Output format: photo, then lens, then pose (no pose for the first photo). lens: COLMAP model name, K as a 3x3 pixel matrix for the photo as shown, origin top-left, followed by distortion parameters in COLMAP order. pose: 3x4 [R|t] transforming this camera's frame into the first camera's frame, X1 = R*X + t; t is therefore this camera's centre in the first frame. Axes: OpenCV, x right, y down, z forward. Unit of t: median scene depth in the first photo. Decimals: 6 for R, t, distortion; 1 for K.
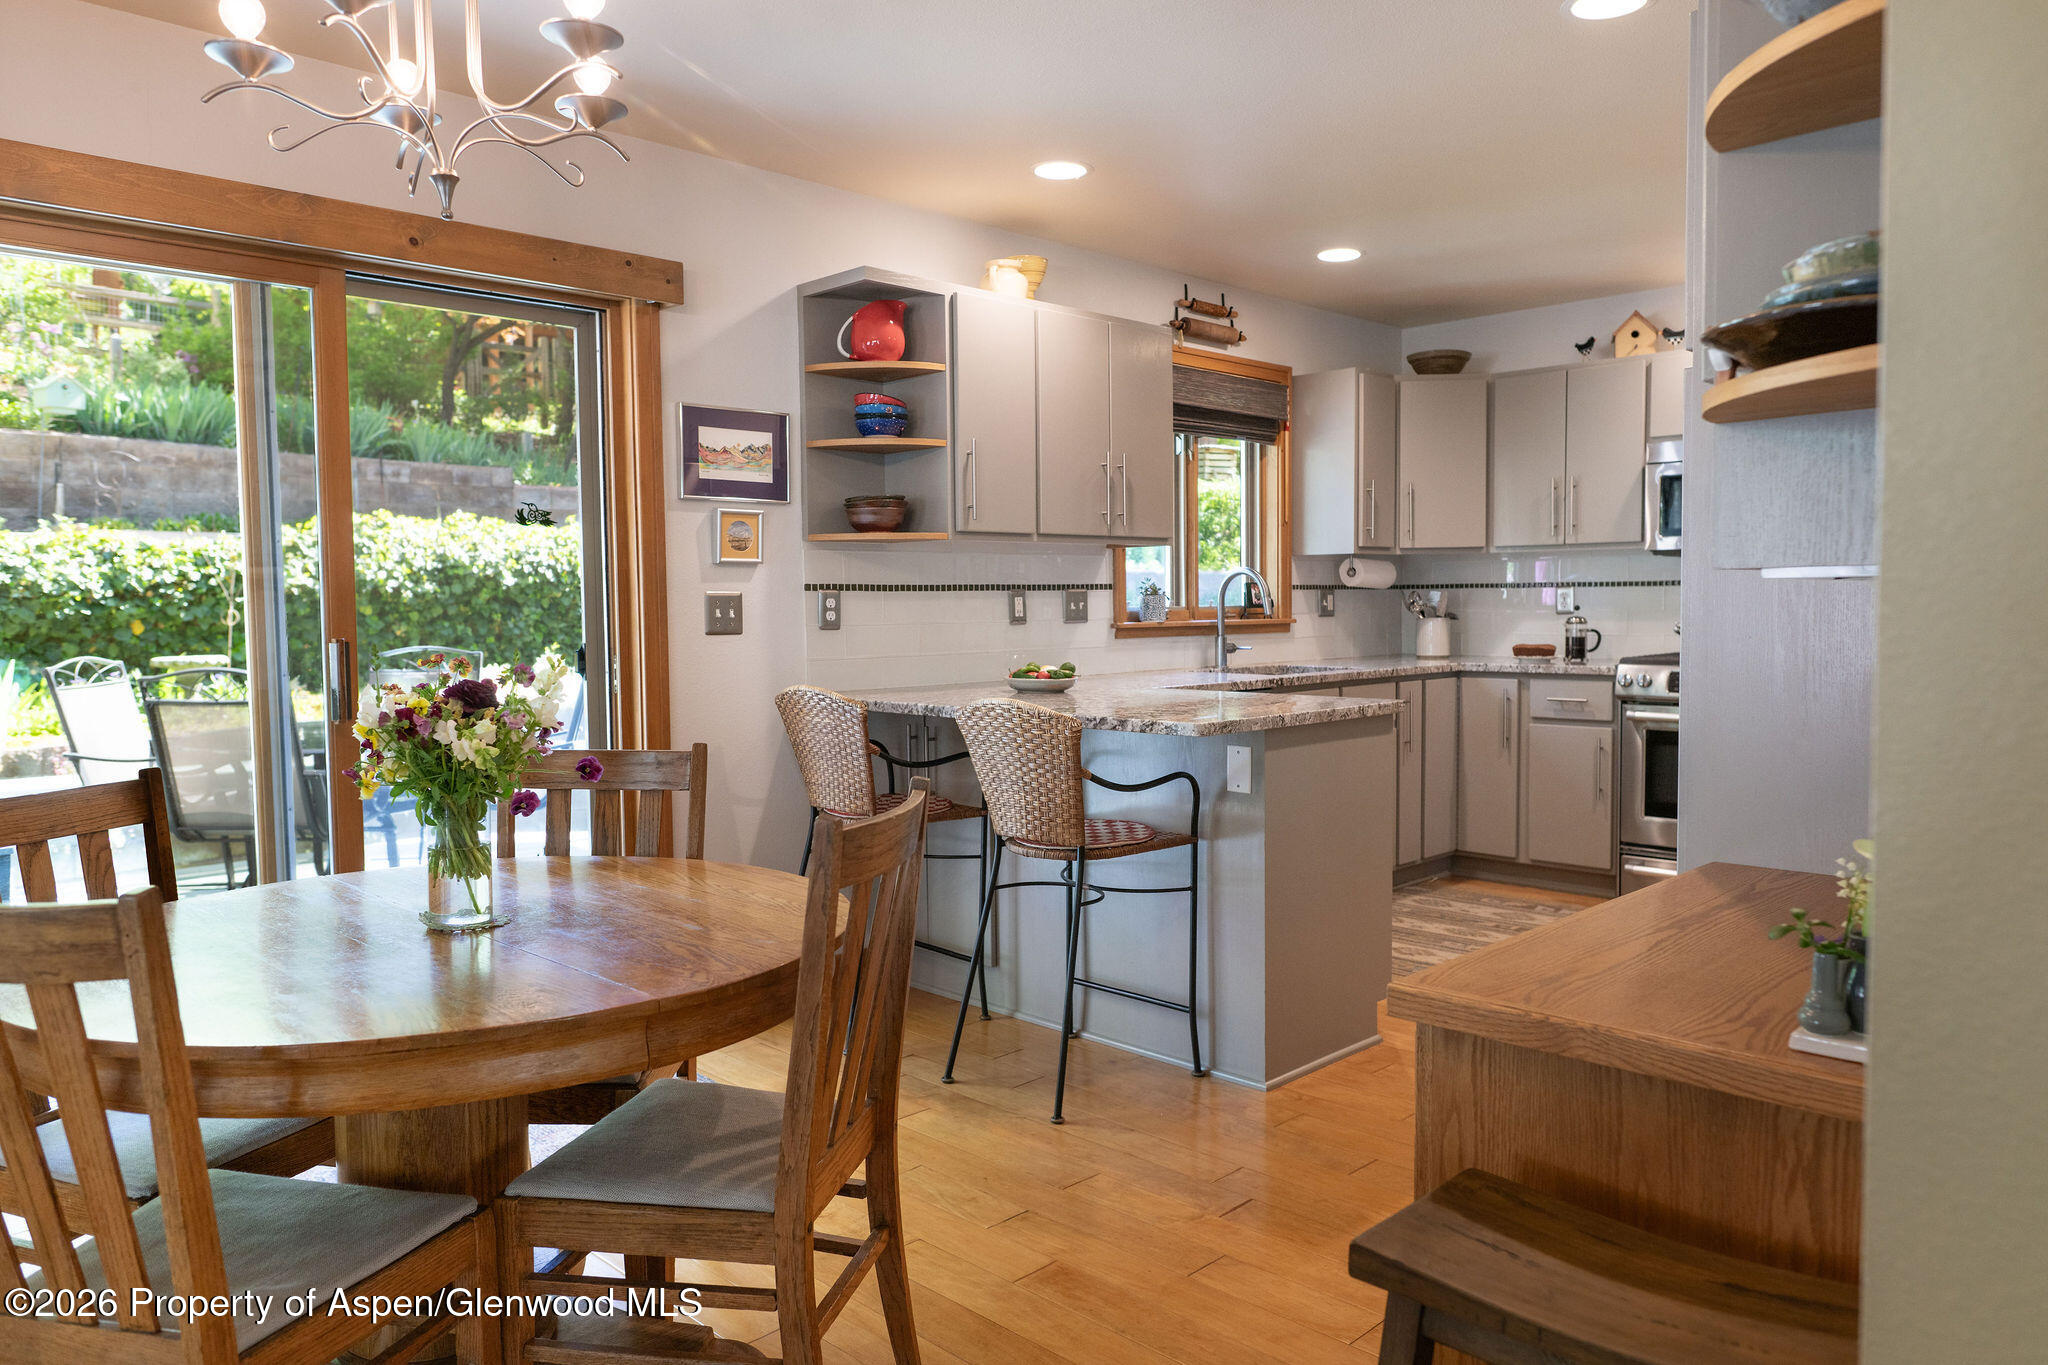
lens RADIAL K [[1379.6, 0, 1024.0], [0, 1379.6, 682.5], [0, 0, 1]] dist [-0.003932, -0.000780]
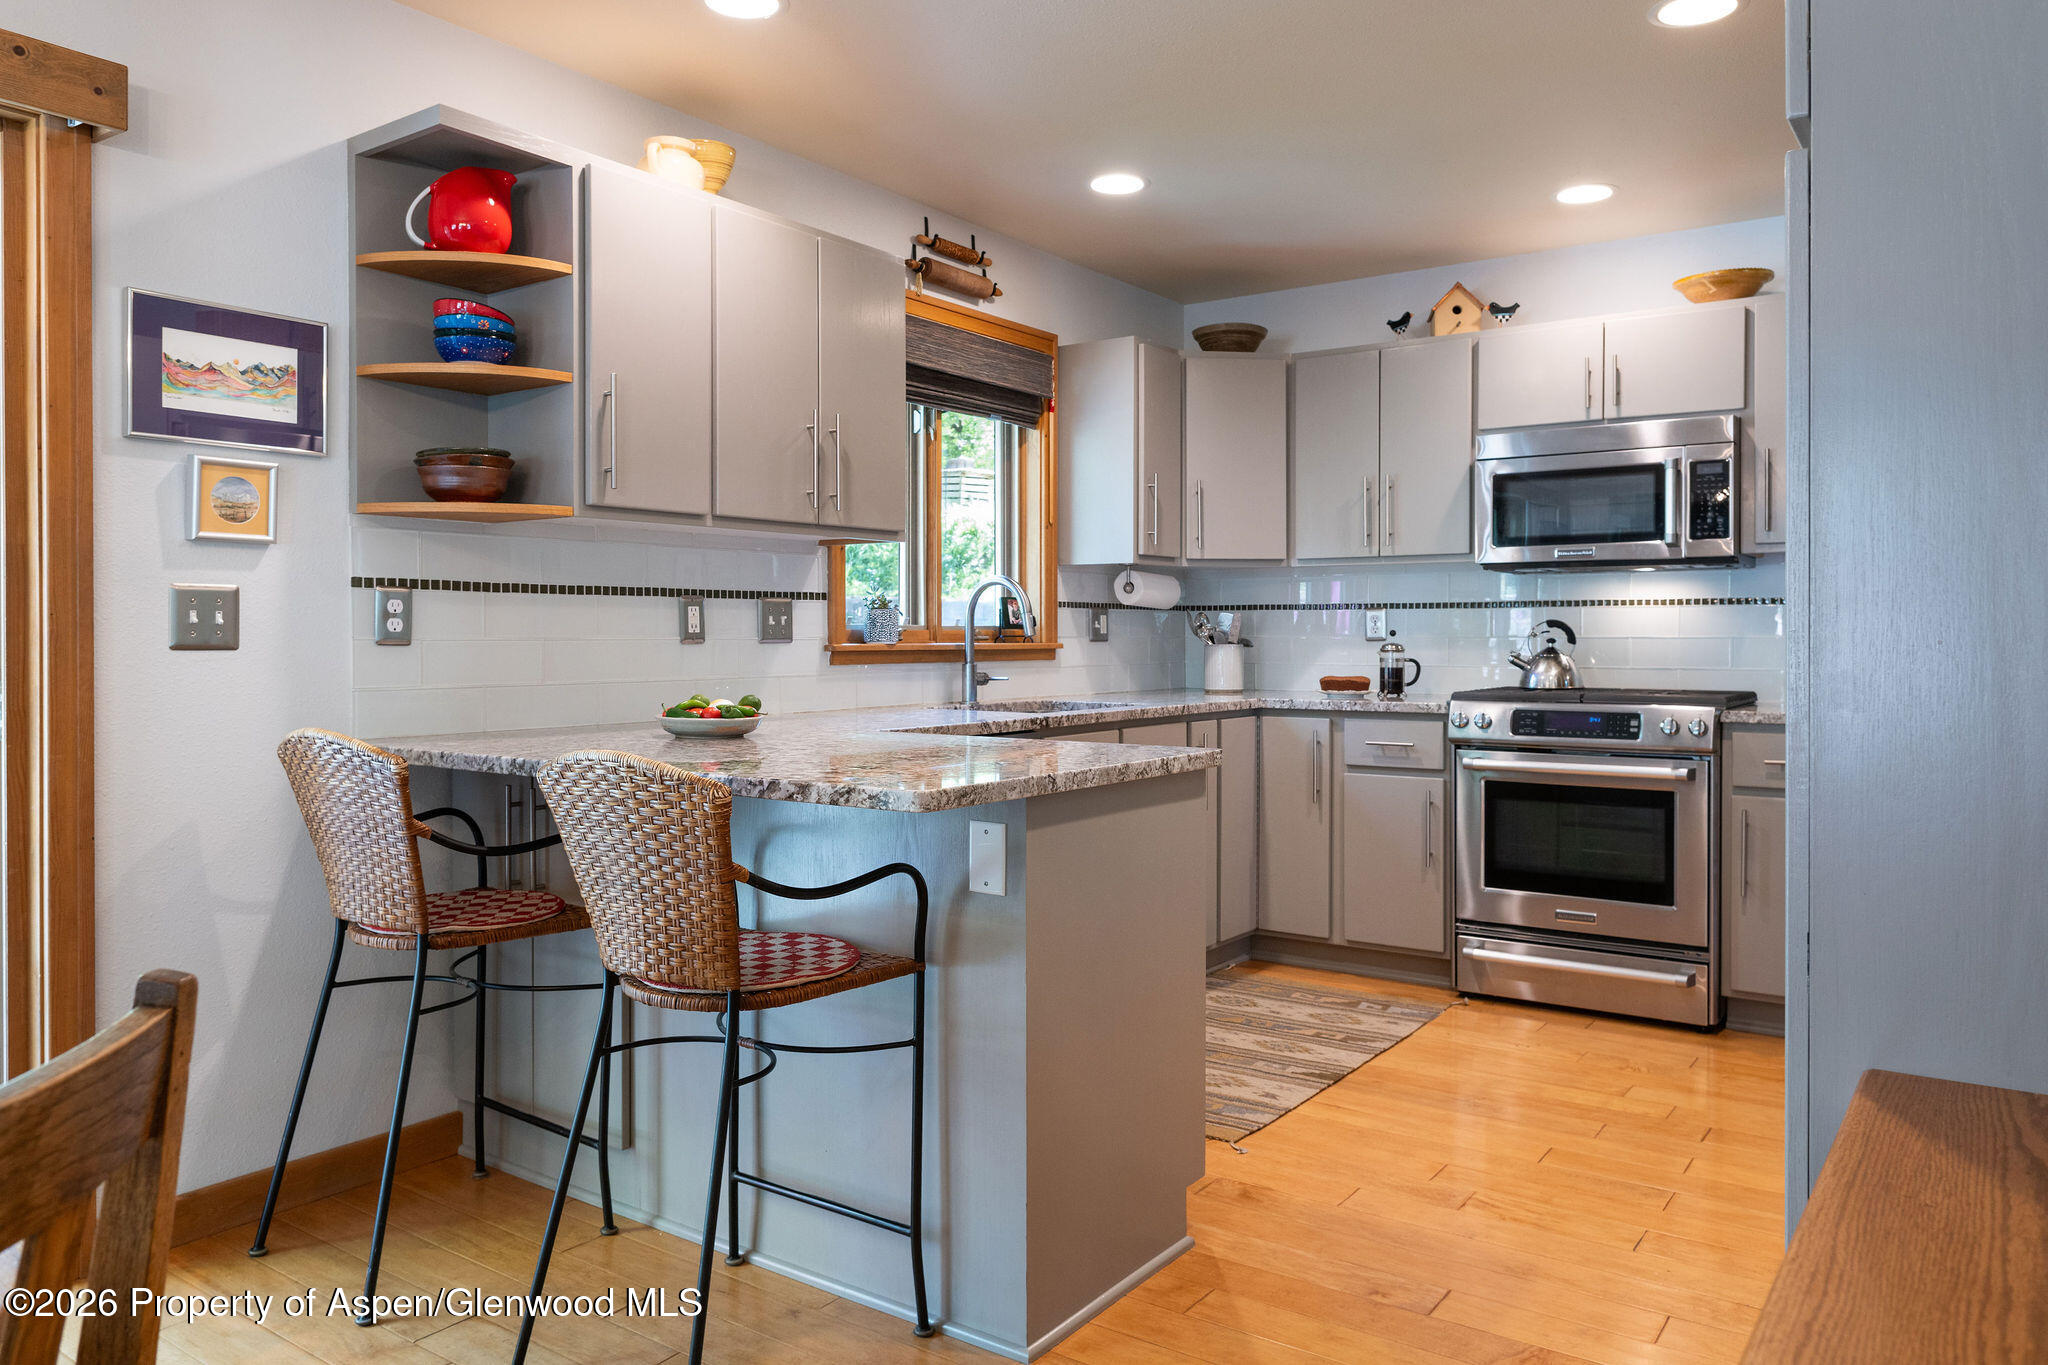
lens RADIAL K [[1416.5, 0, 1015.0], [0, 1416.5, 646.4], [0, 0, 1]] dist [0.003830, 0.002558]
pose [[0.986142, 0.008954, 0.165659, 0.040219], [-0.000284, 0.998632, -0.052283, -0.001333], [-0.165900, 0.051511, 0.984796, 0.234470]]
